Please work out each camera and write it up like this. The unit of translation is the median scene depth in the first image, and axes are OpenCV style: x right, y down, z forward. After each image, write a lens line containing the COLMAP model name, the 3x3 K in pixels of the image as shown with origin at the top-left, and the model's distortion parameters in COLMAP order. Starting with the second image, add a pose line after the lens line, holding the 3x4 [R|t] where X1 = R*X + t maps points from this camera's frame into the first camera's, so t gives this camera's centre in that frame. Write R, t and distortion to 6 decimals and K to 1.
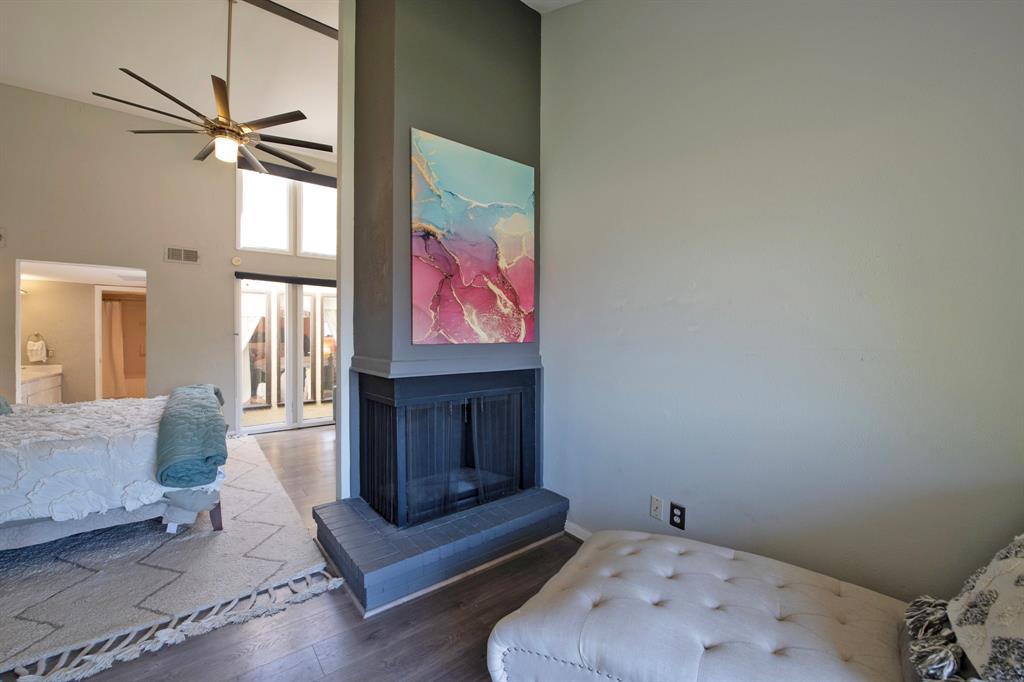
lens RADIAL K [[413.4, 0, 508.9], [0, 413.4, 338.6], [0, 0, 1]] dist [-0.002809, -0.000261]
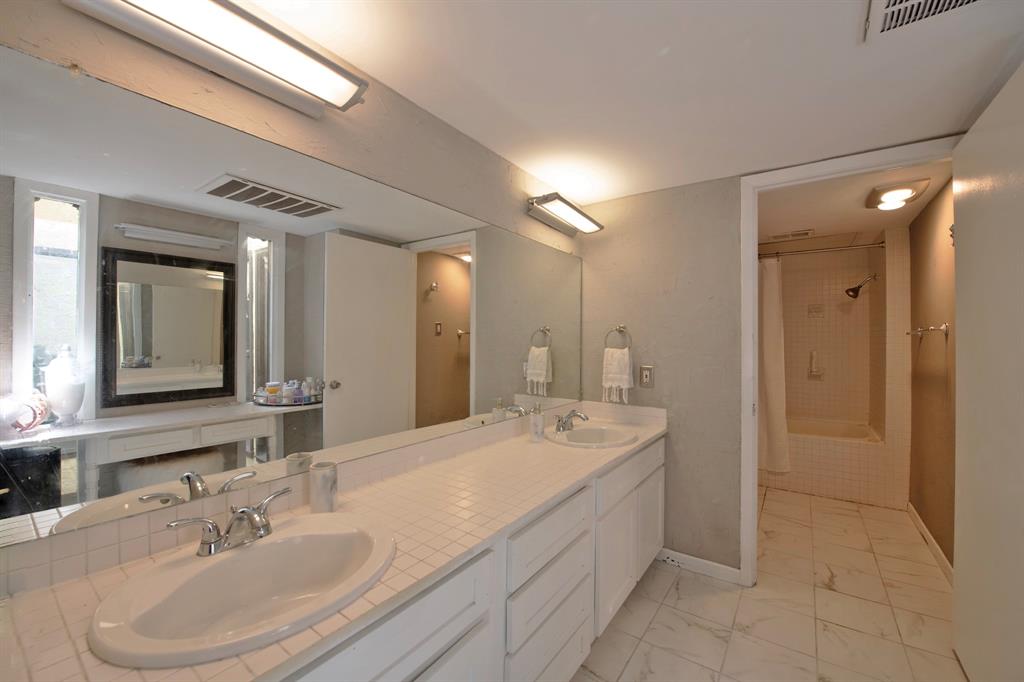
lens RADIAL K [[413.4, 0, 508.9], [0, 413.4, 338.6], [0, 0, 1]] dist [-0.002809, -0.000261]
pose [[0.292107, 0.002421, -0.956382, -0.769645], [-0.000531, 0.999997, 0.002369, -0.001858], [0.956385, -0.000184, 0.292108, 0.754941]]
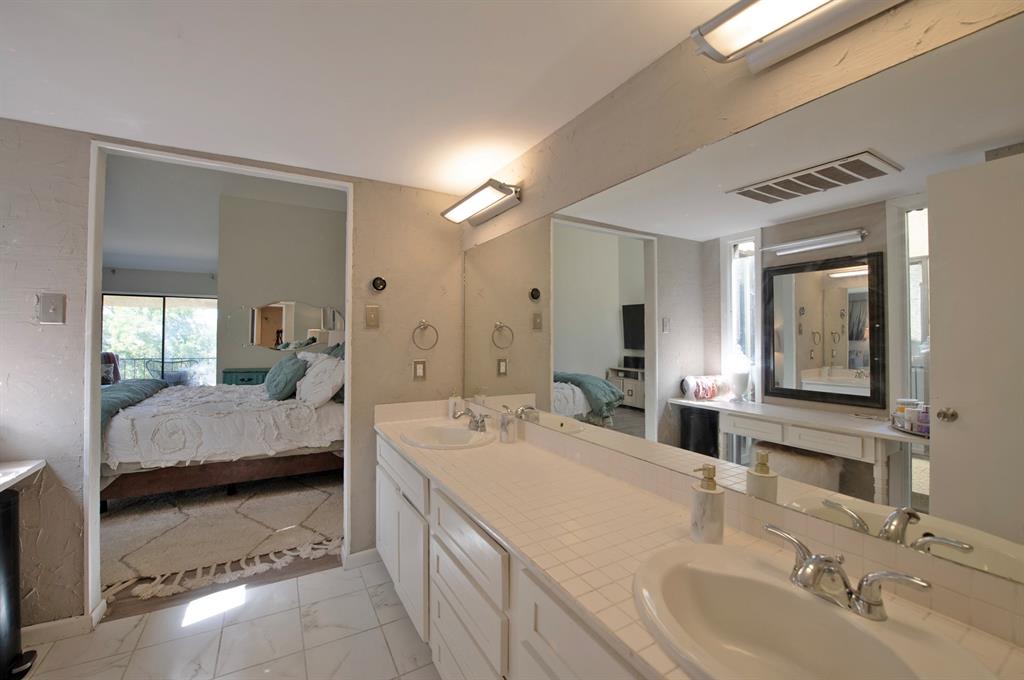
lens RADIAL K [[413.4, 0, 508.9], [0, 413.4, 337.6], [0, 0, 1]] dist [-0.002809, -0.000261]
pose [[-0.993104, -0.002453, 0.117212, -2.404122], [-0.003127, 0.999980, -0.005567, 0.007093], [-0.117196, -0.005895, -0.993091, 2.640356]]
